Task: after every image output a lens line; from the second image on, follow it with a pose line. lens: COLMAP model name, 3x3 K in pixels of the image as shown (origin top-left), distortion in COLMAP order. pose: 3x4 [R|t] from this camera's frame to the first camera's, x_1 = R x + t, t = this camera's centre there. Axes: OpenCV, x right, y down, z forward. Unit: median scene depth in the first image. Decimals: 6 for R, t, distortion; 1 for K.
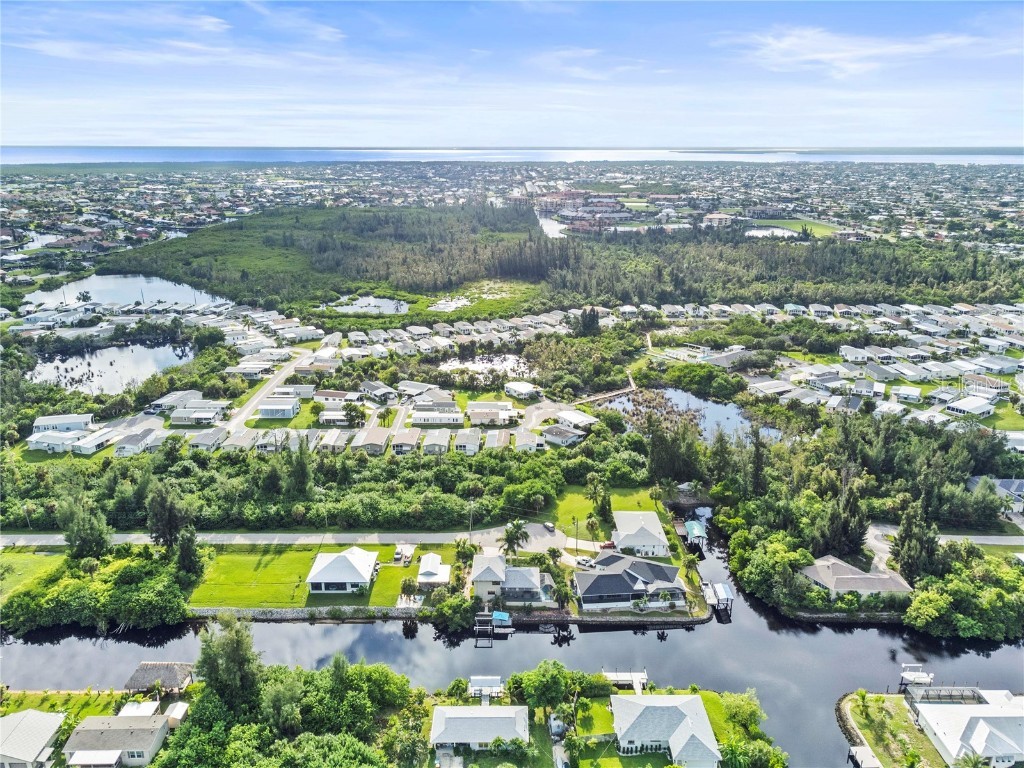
lens RADIAL K [[771.0, 0, 512.4], [0, 771.0, 382.8], [0, 0, 1]] dist [-0.001883, 0.027554]
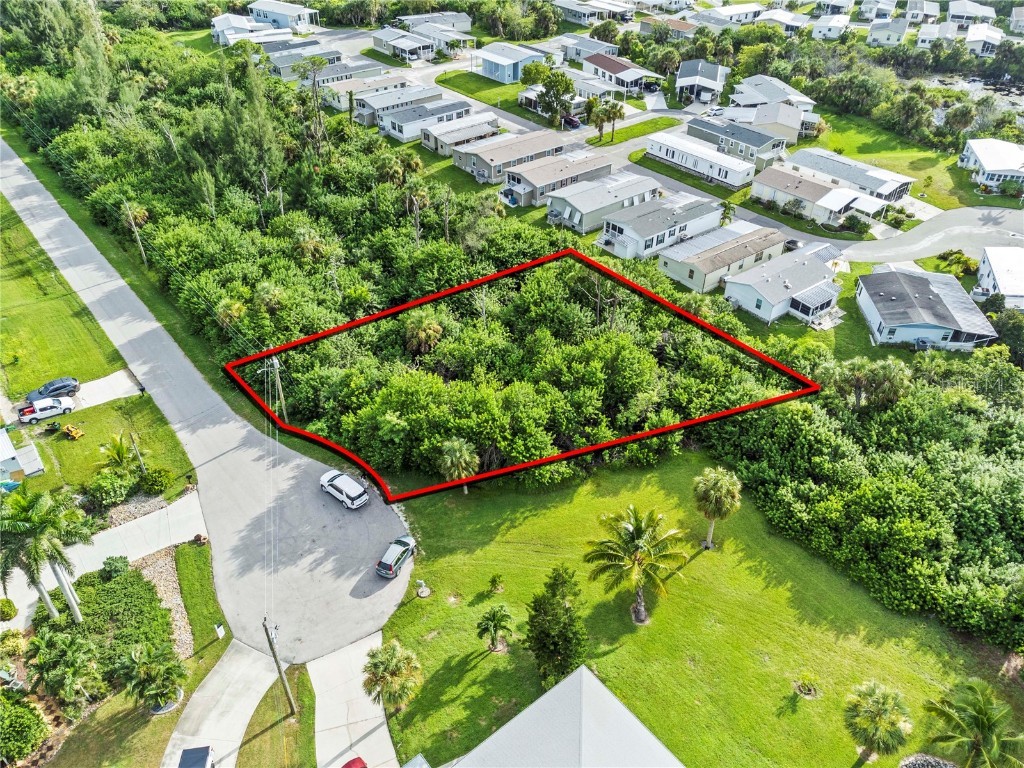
lens RADIAL K [[771.0, 0, 512.4], [0, 771.0, 382.8], [0, 0, 1]] dist [-0.001883, 0.027554]
pose [[0.630630, 0.468663, -0.618596, 0.159653], [-0.233713, 0.874756, 0.424476, -0.002824], [0.740057, -0.123113, 0.661180, 0.607049]]
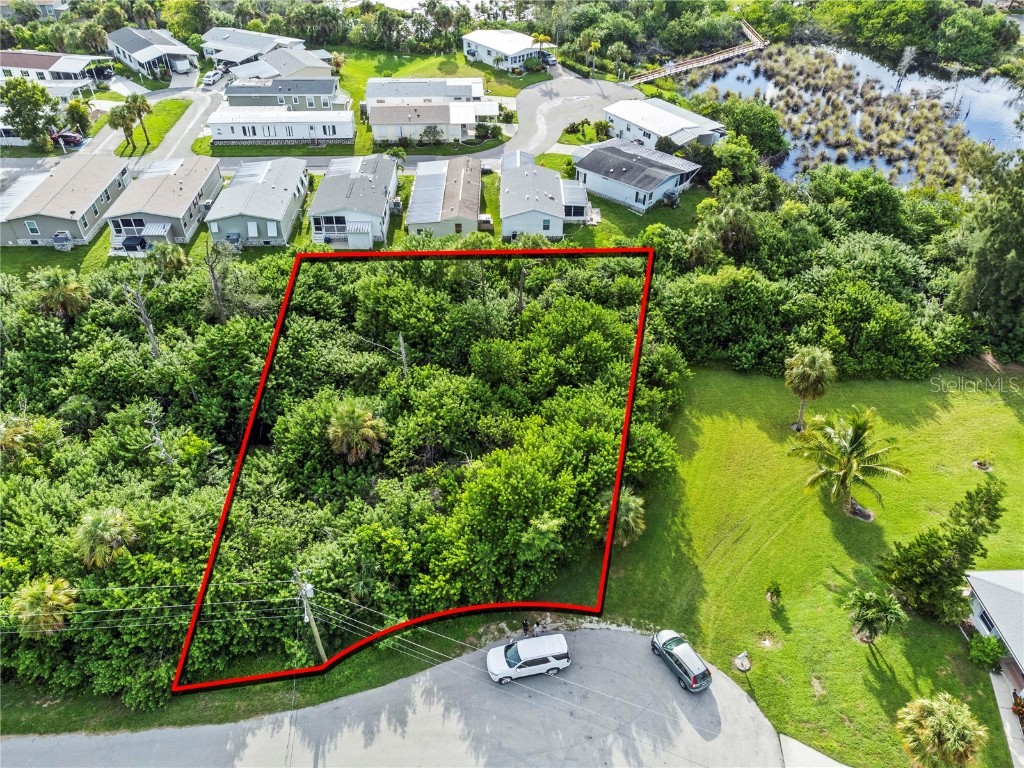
lens RADIAL K [[771.0, 0, 512.4], [0, 771.0, 382.8], [0, 0, 1]] dist [-0.001883, 0.027554]
pose [[0.998961, -0.023660, 0.038946, -0.004627], [0.007461, 0.928035, 0.372418, 0.023397], [-0.044954, -0.371740, 0.927248, 0.593668]]
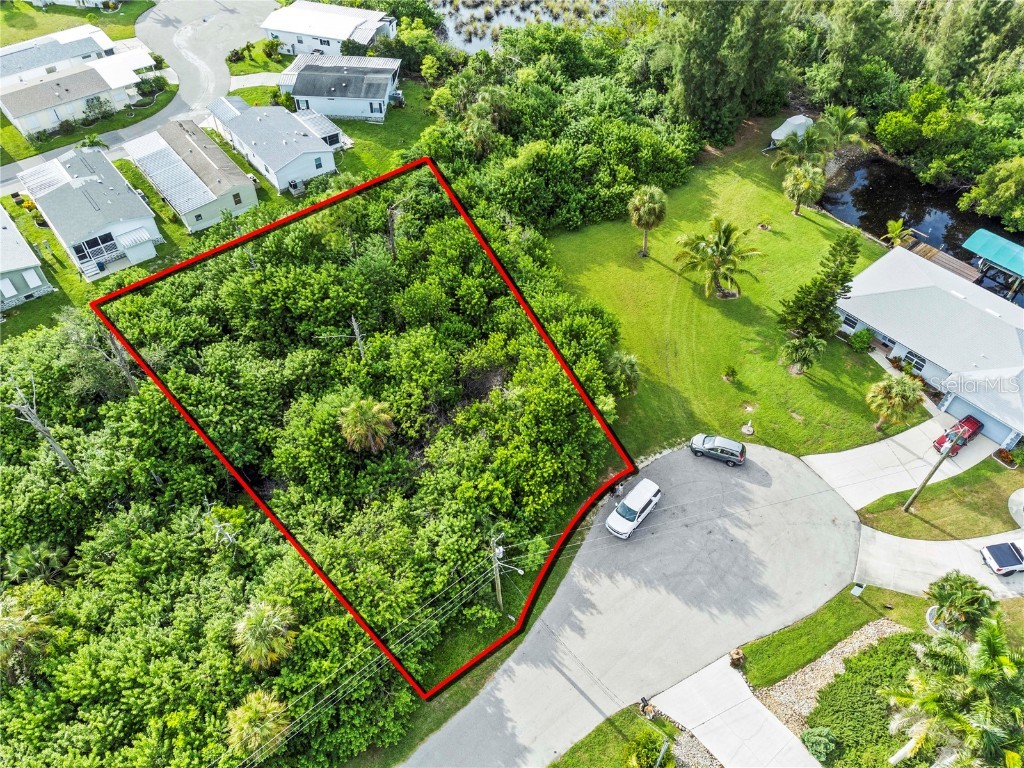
lens RADIAL K [[771.0, 0, 512.4], [0, 771.0, 382.8], [0, 0, 1]] dist [-0.001883, 0.027554]
pose [[0.759931, -0.473105, 0.445731, -0.087758], [0.181752, 0.813044, 0.553106, -0.001508], [-0.624076, -0.339310, 0.703845, 0.613395]]
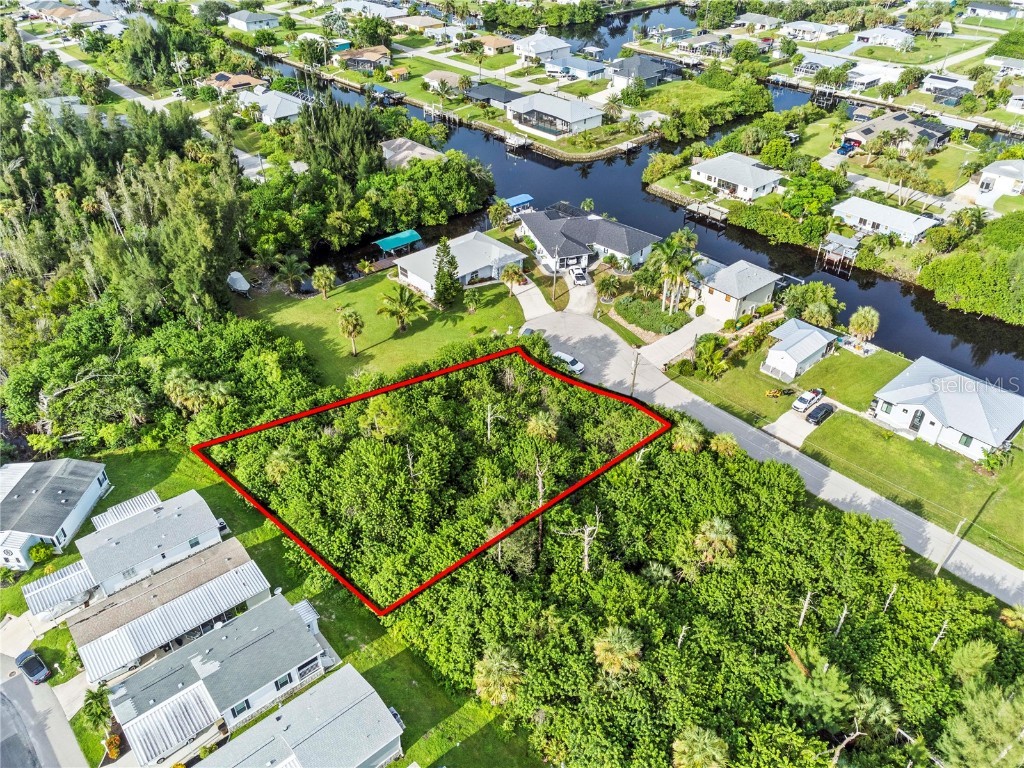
lens RADIAL K [[771.0, 0, 512.4], [0, 771.0, 382.8], [0, 0, 1]] dist [-0.001883, 0.027554]
pose [[-0.665865, -0.434148, 0.606745, -0.206759], [0.215604, 0.666580, 0.713573, -0.130856], [-0.714240, 0.605960, -0.350248, 0.869441]]
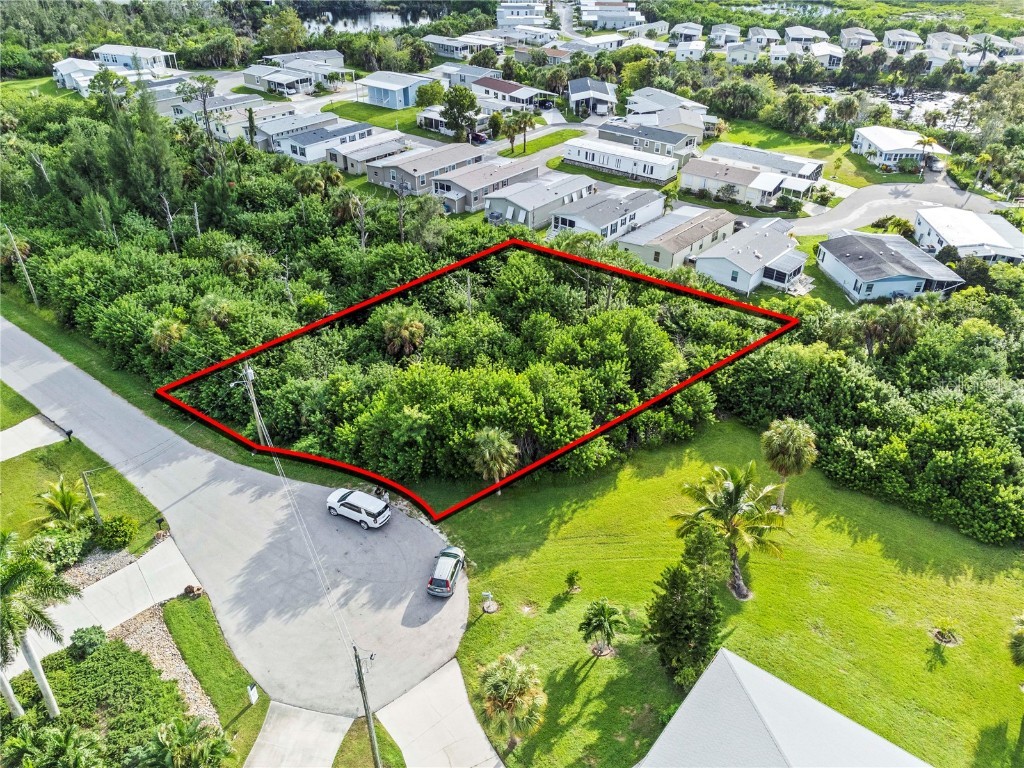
lens RADIAL K [[771.0, 0, 512.4], [0, 771.0, 382.8], [0, 0, 1]] dist [-0.001883, 0.027554]
pose [[0.779254, 0.339863, -0.526551, 0.121958], [-0.190234, 0.928818, 0.317975, 0.036009], [0.597138, -0.147616, 0.788439, 0.594077]]
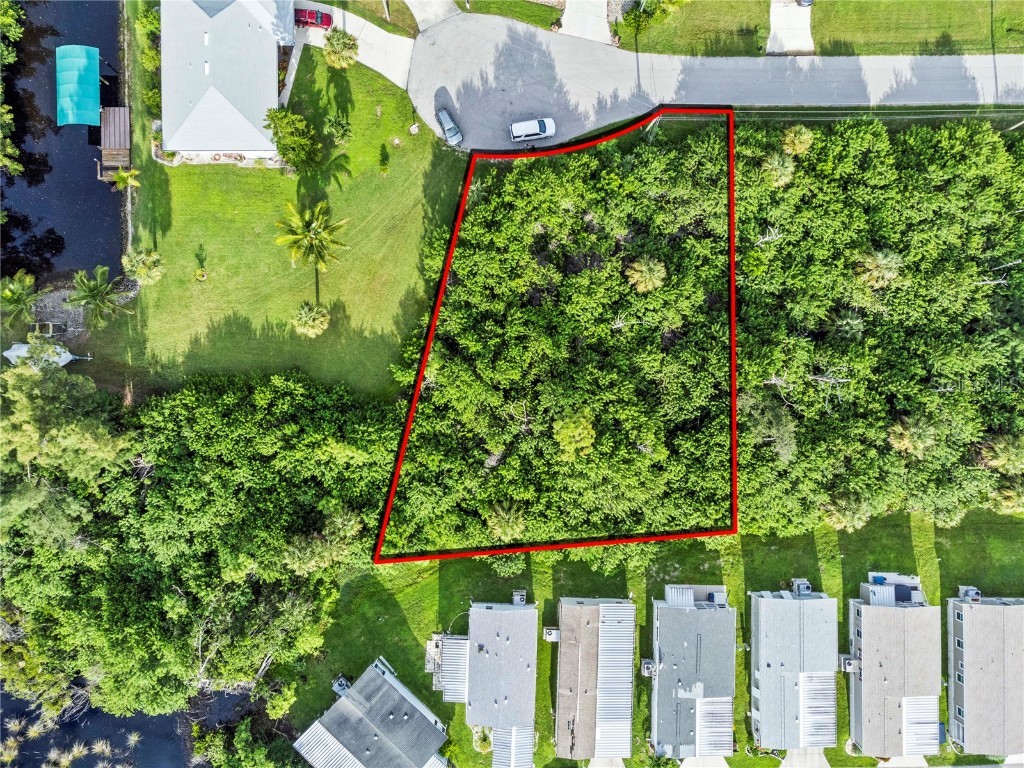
lens RADIAL K [[771.0, 0, 512.4], [0, 771.0, 382.8], [0, 0, 1]] dist [-0.001883, 0.027554]
pose [[-0.999673, 0.006602, -0.024713, 0.018367], [-0.025570, -0.284498, 0.958335, -0.165430], [-0.000704, 0.958654, 0.284574, 0.724305]]
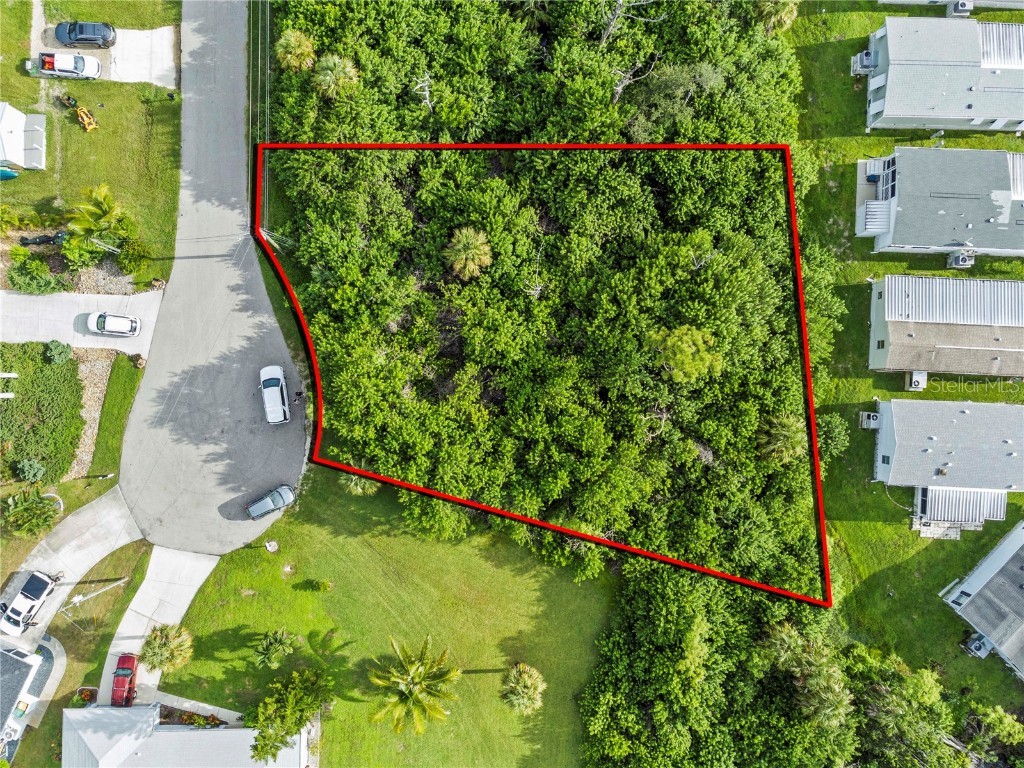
lens RADIAL K [[771.0, 0, 512.4], [0, 771.0, 382.8], [0, 0, 1]] dist [-0.001883, 0.027554]
pose [[-0.007107, 0.999883, -0.013557, 0.002350], [-0.322475, 0.010541, 0.946519, -0.097268], [0.946551, 0.011099, 0.322363, 0.709033]]
